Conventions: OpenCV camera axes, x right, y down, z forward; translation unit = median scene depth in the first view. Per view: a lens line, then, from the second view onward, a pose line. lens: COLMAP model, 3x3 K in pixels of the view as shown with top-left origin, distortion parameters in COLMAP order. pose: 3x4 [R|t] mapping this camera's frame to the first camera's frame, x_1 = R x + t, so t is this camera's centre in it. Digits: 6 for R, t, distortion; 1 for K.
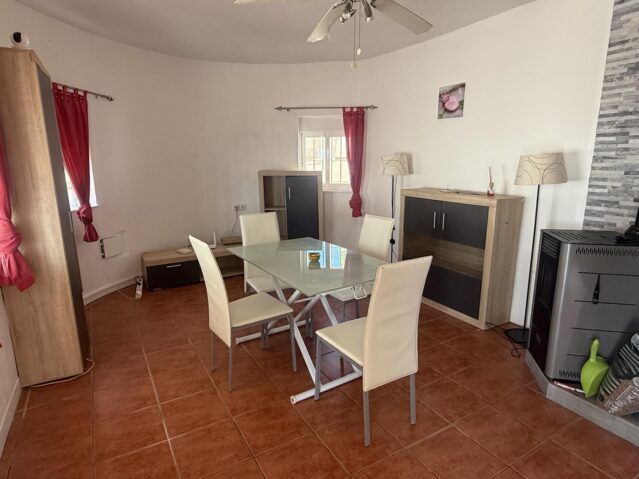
lens RADIAL K [[377.9, 0, 318.6], [0, 377.9, 239.9], [0, 0, 1]] dist [-0.007922, 0.004007]
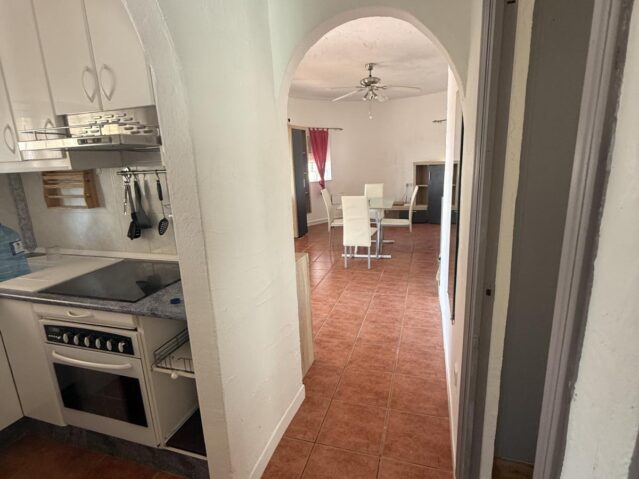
lens RADIAL K [[336.4, 0, 322.7], [0, 336.4, 239.2], [0, 0, 1]] dist [-0.004918, -0.002212]
pose [[0.671502, 0.144760, -0.726725, 0.843513], [-0.114286, 0.989230, 0.091448, 0.077582], [0.732137, 0.021647, 0.680814, -0.352658]]
